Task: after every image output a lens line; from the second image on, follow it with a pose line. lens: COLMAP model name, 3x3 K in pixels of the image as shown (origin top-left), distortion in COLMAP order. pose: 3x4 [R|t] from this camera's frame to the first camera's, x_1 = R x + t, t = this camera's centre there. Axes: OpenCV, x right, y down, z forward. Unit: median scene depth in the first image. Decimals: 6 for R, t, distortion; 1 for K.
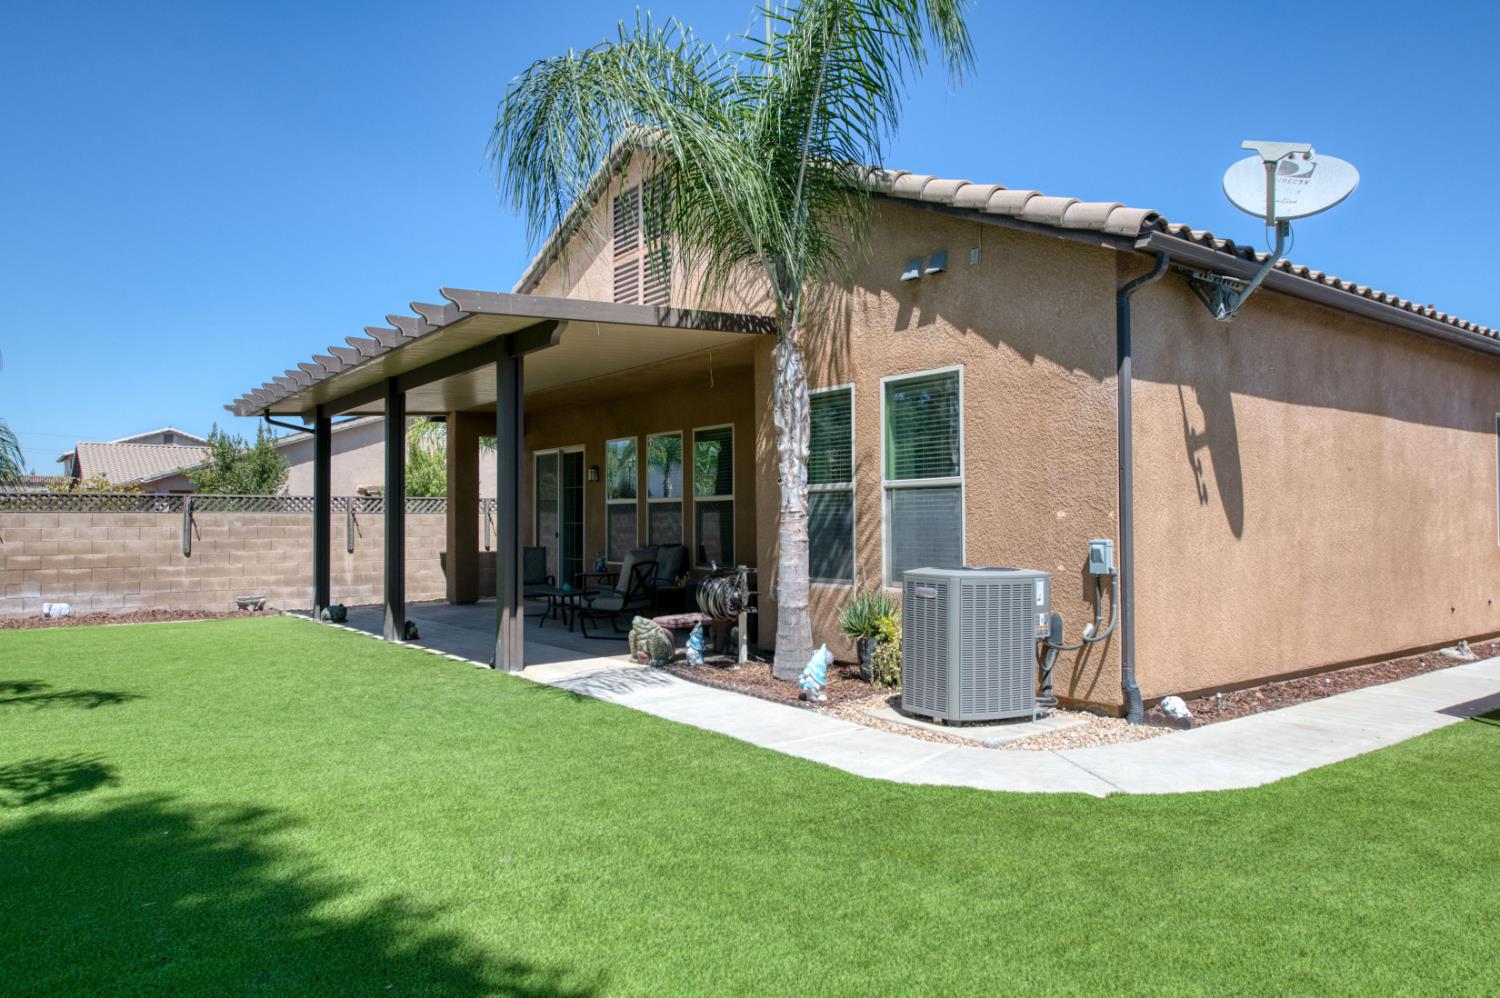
lens RADIAL K [[1004.9, 0, 750.9], [0, 1004.9, 494.3], [0, 0, 1]] dist [0.011796, -0.004666]
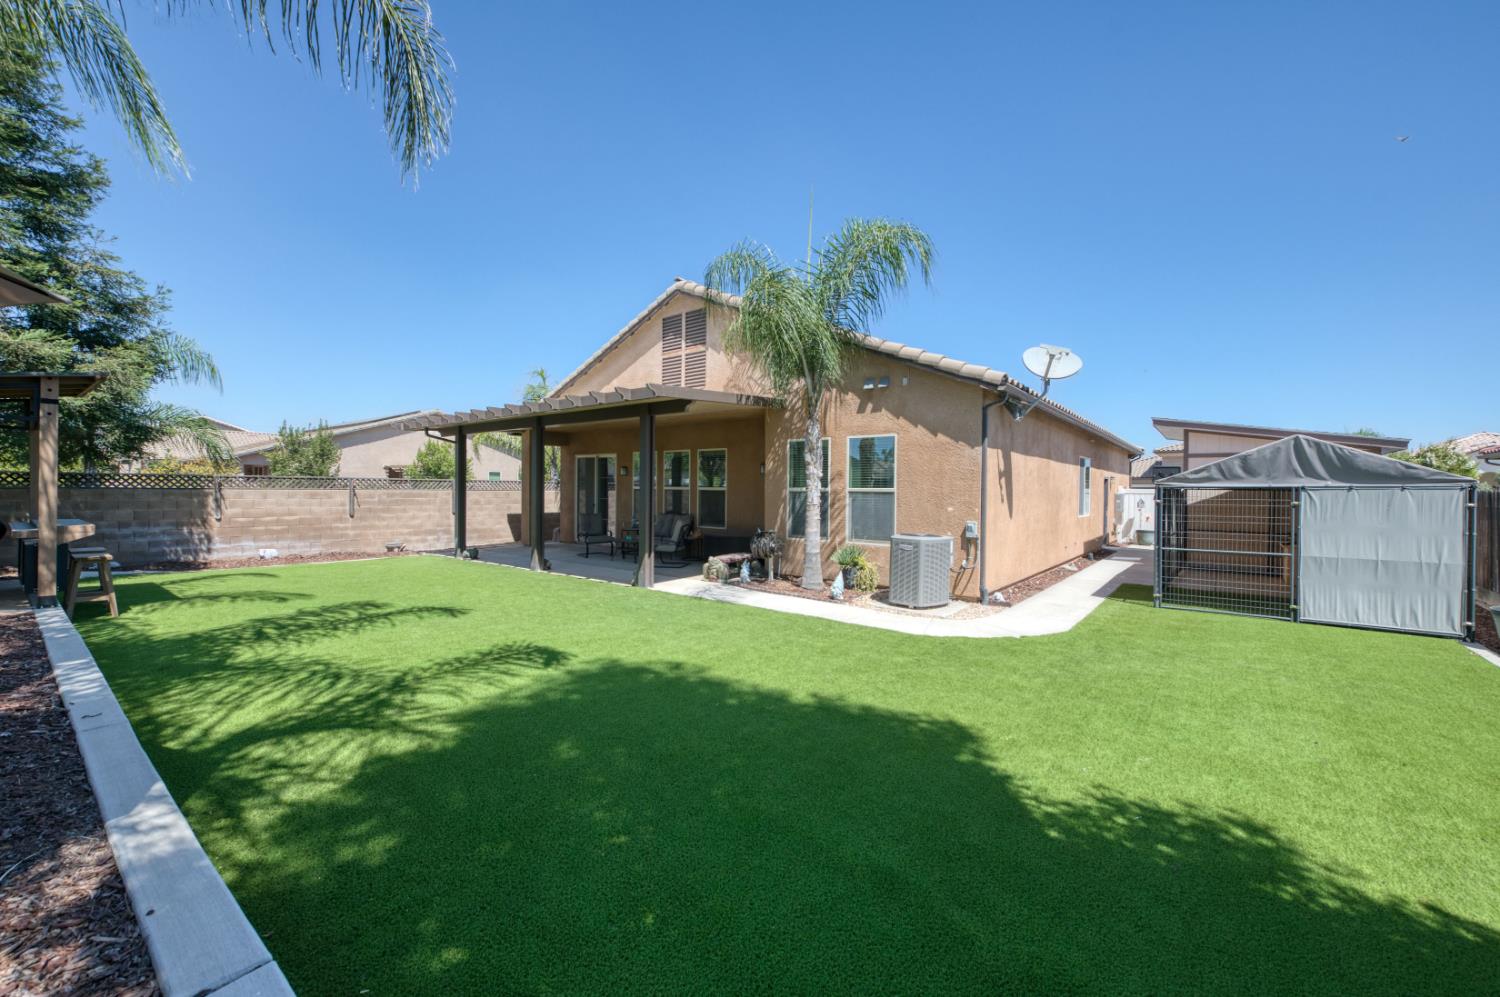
lens RADIAL K [[604.5, 0, 756.4], [0, 604.5, 491.7], [0, 0, 1]] dist [0.005291, -0.001551]
pose [[0.967600, 0.013489, 0.252128, -0.346354], [-0.022374, 0.999224, 0.032404, -0.041125], [-0.251495, -0.036995, 0.967151, -0.113390]]
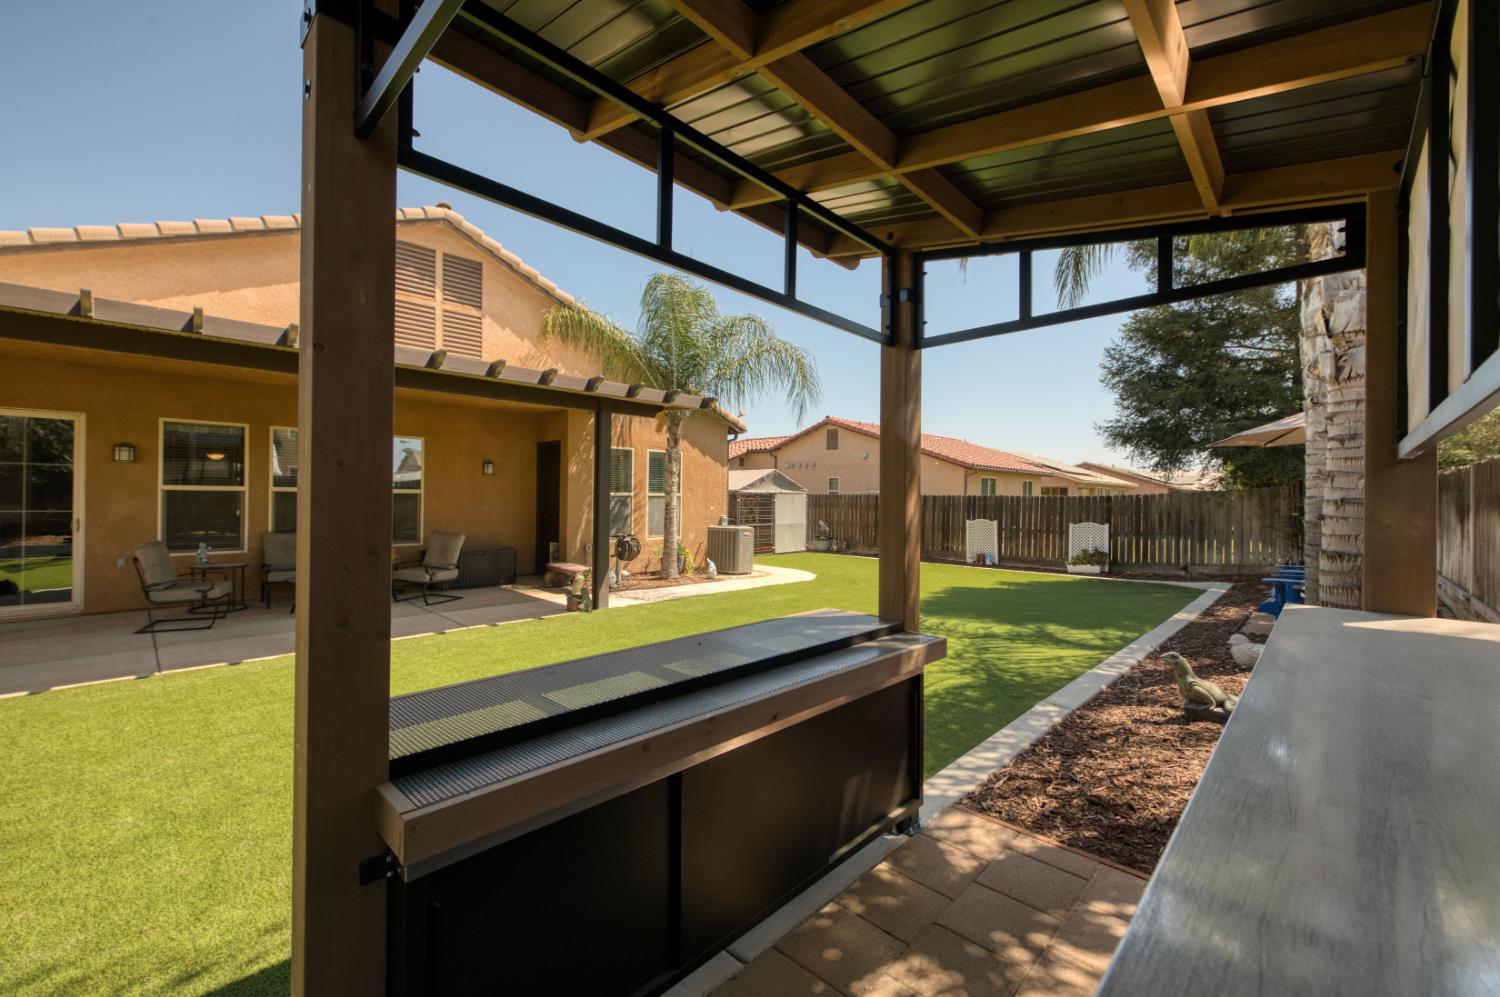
lens RADIAL K [[604.5, 0, 757.6], [0, 604.5, 494.8], [0, 0, 1]] dist [0.005291, -0.001551]
pose [[-0.161145, 0.004000, 0.986923, -1.307457], [-0.043458, 0.998993, -0.011144, -0.004835], [-0.985973, -0.044686, -0.160809, 0.976498]]
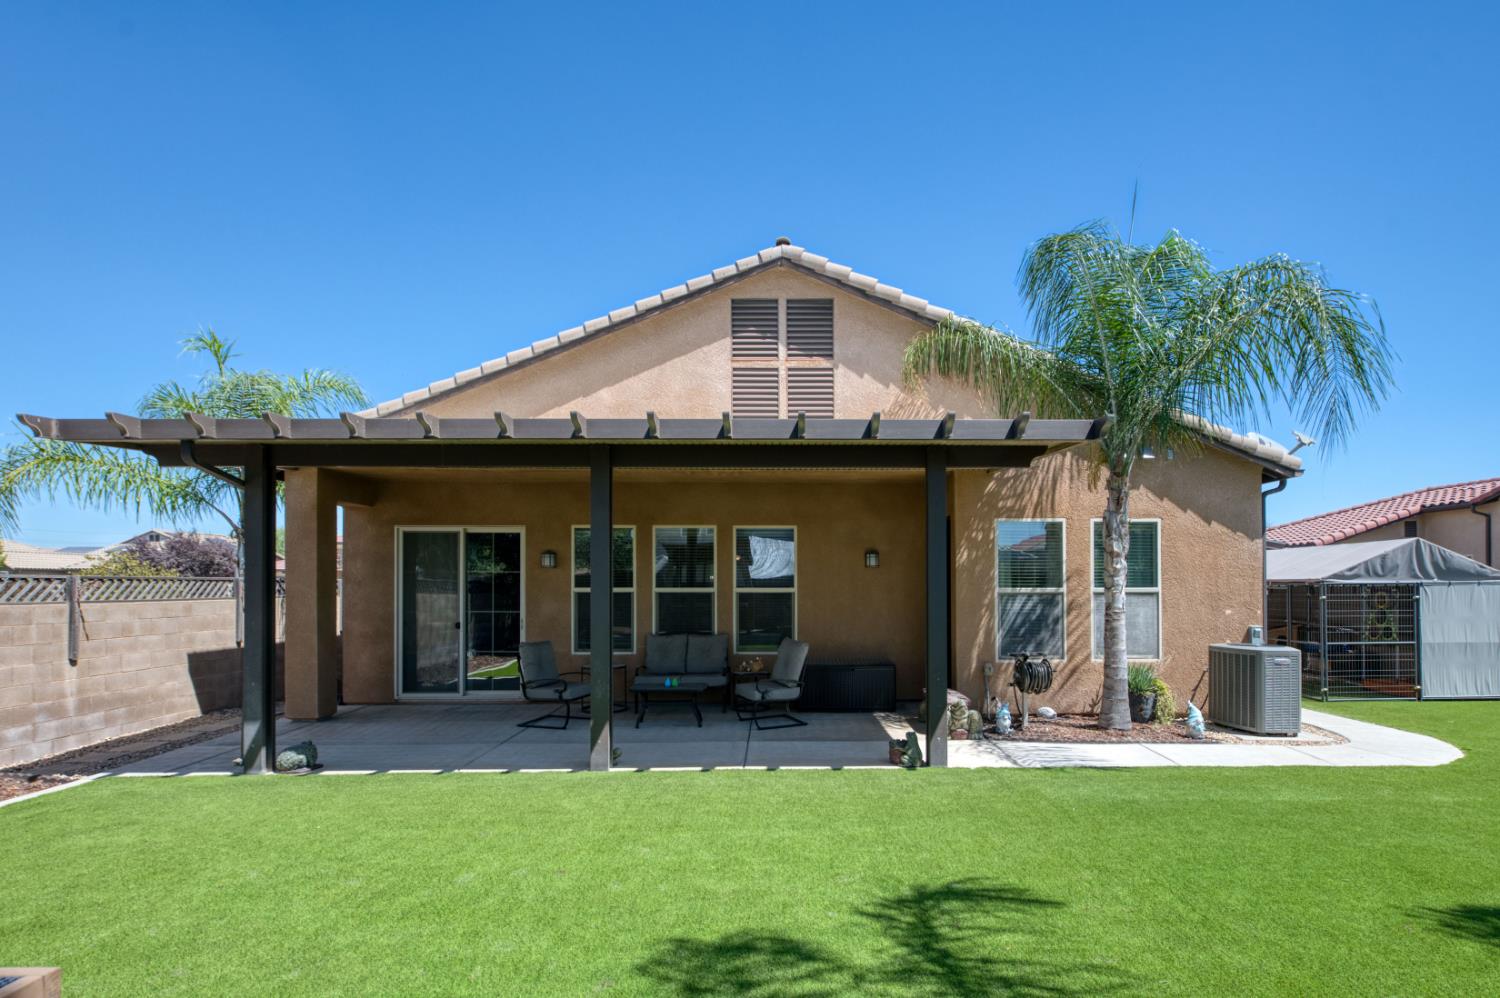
lens RADIAL K [[753.9, 0, 798.8], [0, 753.9, 576.0], [0, 0, 1]] dist [-0.000459, 0.000431]
pose [[0.579314, 0.016167, 0.814944, -1.034822], [-0.026920, 0.999637, -0.000694, -0.018751], [-0.814660, -0.021536, 0.579539, 0.710006]]
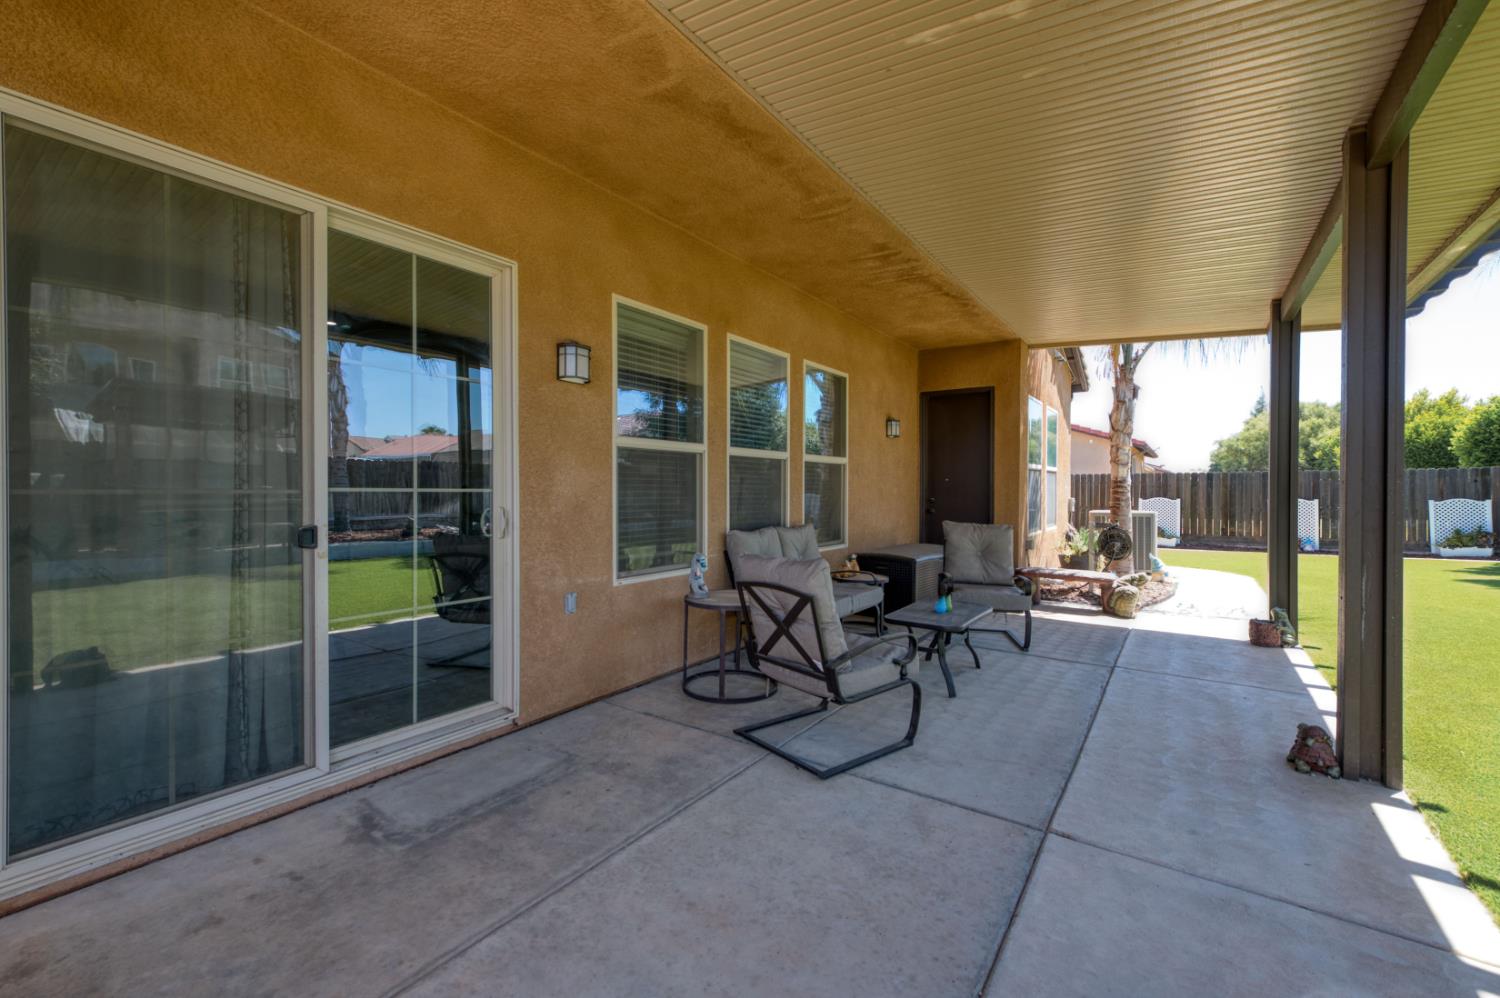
lens RADIAL K [[604.5, 0, 757.5], [0, 604.5, 496.7], [0, 0, 1]] dist [0.005291, -0.001551]
pose [[-0.318927, -0.004448, 0.947769, -0.690513], [-0.025753, 0.999660, -0.003974, 0.053451], [-0.947429, -0.025676, -0.318933, 1.777012]]
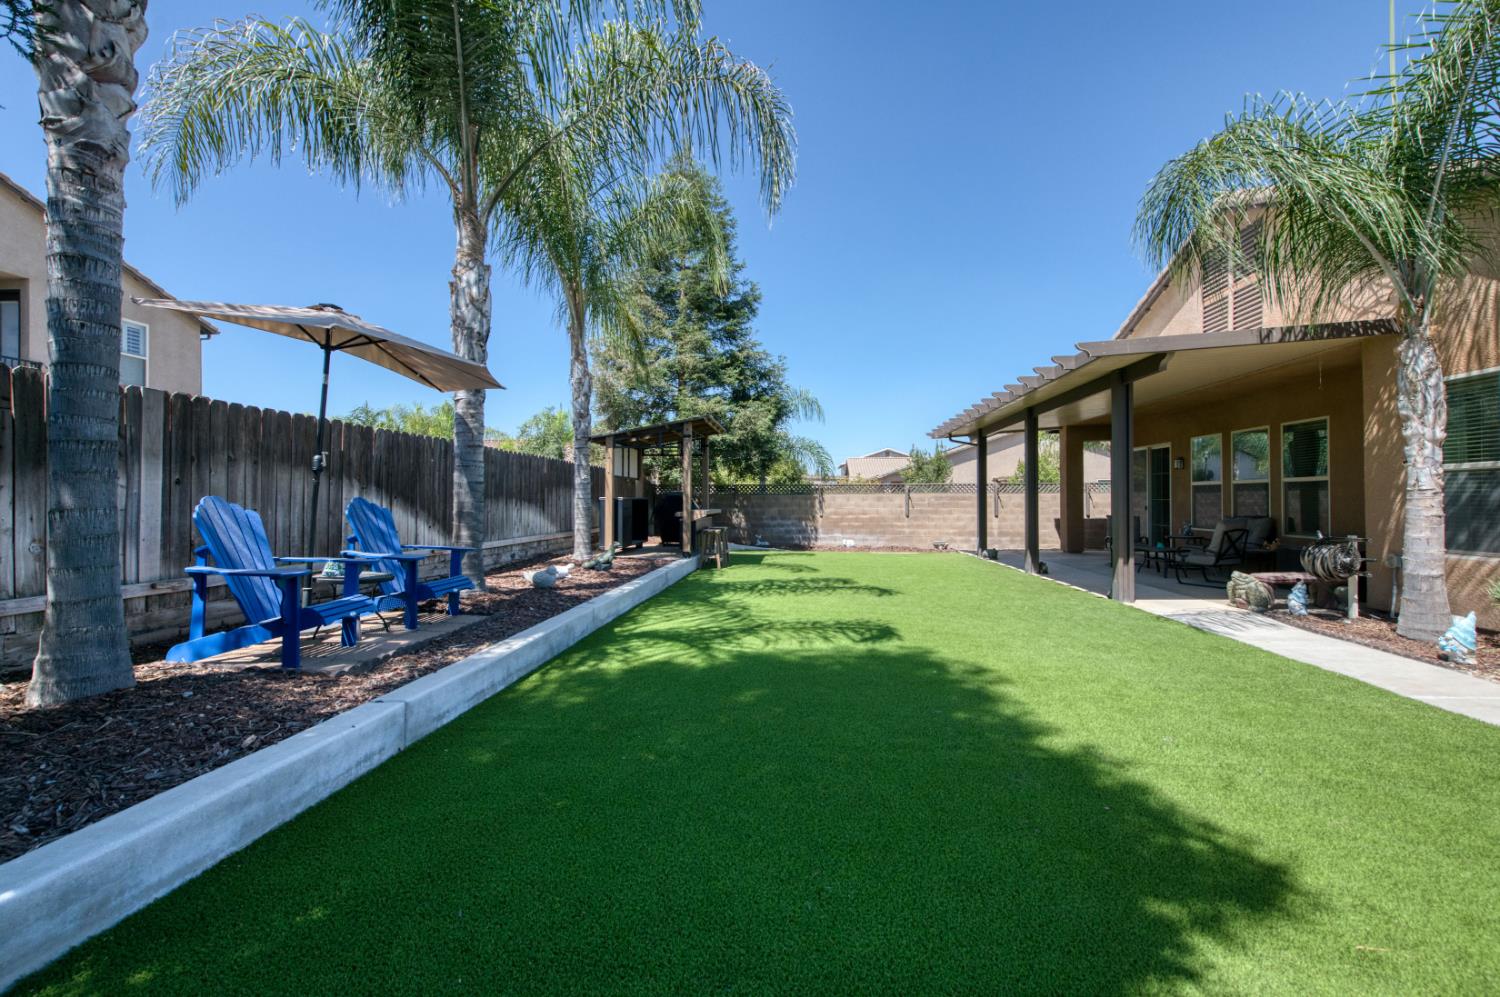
lens RADIAL K [[604.5, 0, 743.3], [0, 604.5, 498.2], [0, 0, 1]] dist [0.005291, -0.001551]
pose [[0.729219, -0.001211, -0.684280, -0.044962], [0.019805, 0.999617, 0.019337, -0.001037], [0.683994, -0.027653, 0.728963, -0.006670]]
